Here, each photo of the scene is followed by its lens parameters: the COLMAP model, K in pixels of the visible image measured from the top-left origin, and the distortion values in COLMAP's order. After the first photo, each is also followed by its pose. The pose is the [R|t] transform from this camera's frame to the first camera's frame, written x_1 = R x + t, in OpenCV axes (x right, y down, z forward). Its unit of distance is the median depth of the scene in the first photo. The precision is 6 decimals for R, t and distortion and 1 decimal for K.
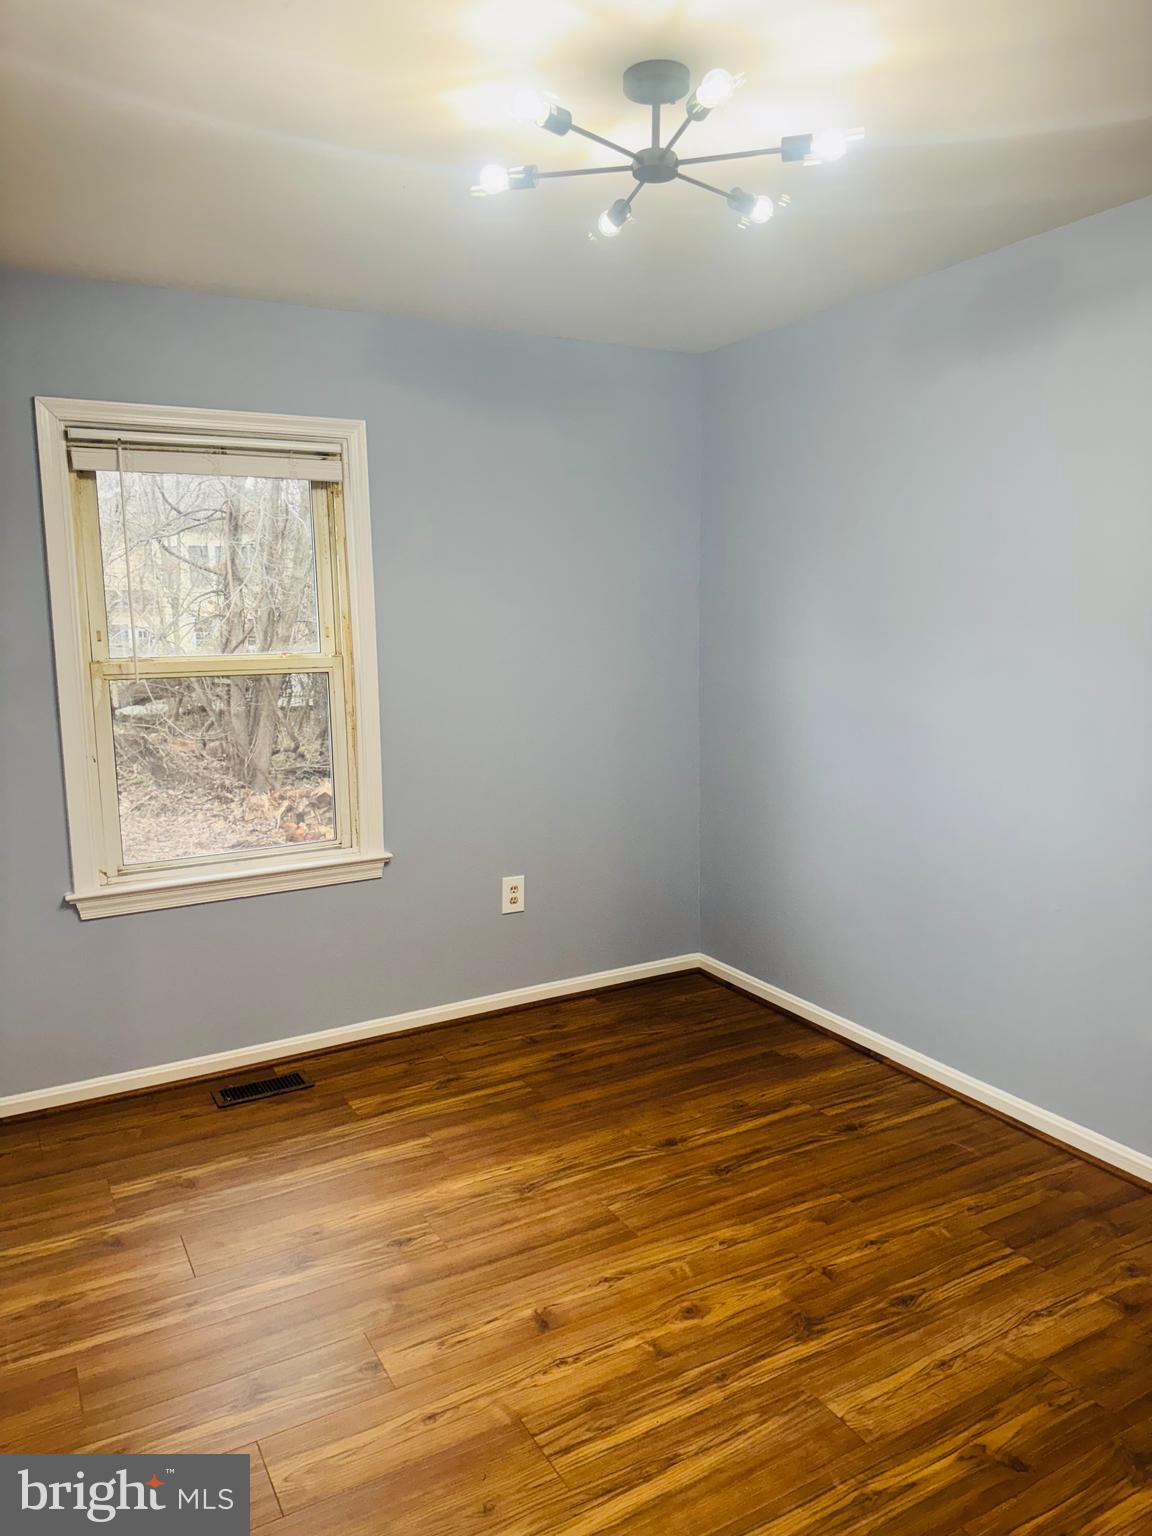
lens RADIAL K [[1089.3, 0, 582.2], [0, 1089.3, 769.3], [0, 0, 1]] dist [0.054868, -0.062553]
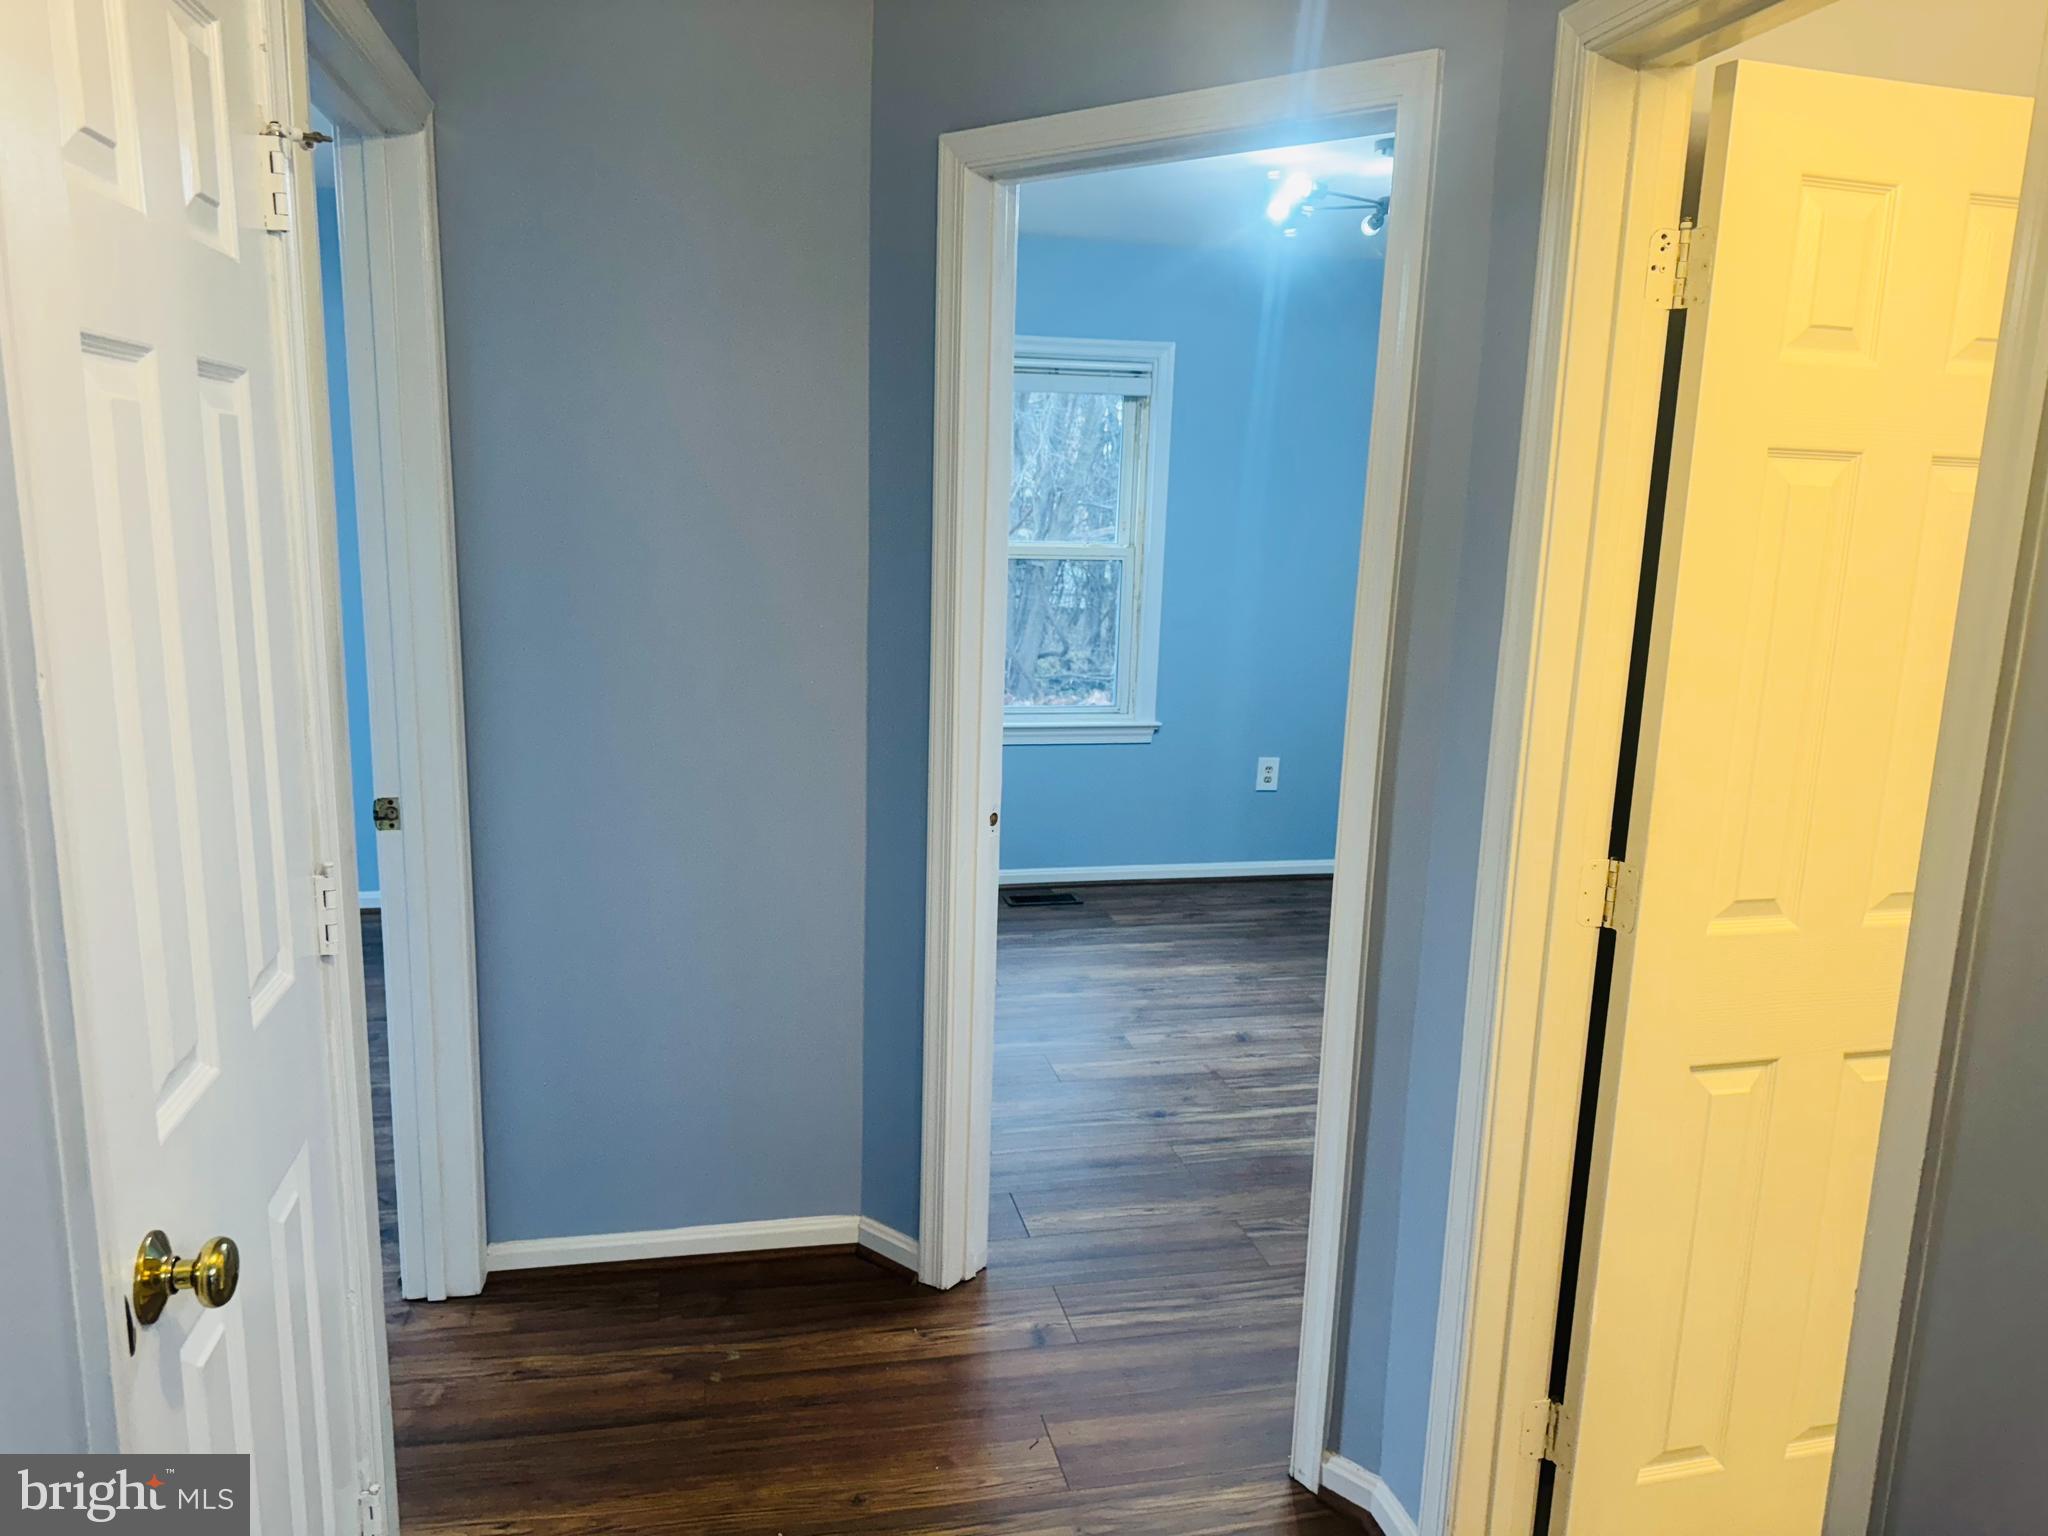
lens RADIAL K [[1452.4, 0, 1032.7], [0, 1452.4, 773.6], [0, 0, 1]] dist [0.054868, -0.062553]
pose [[0.960644, 0.095776, -0.260749, 0.102001], [-0.083724, 0.994859, 0.056969, 0.057741], [0.264864, -0.032896, 0.963724, -0.533010]]
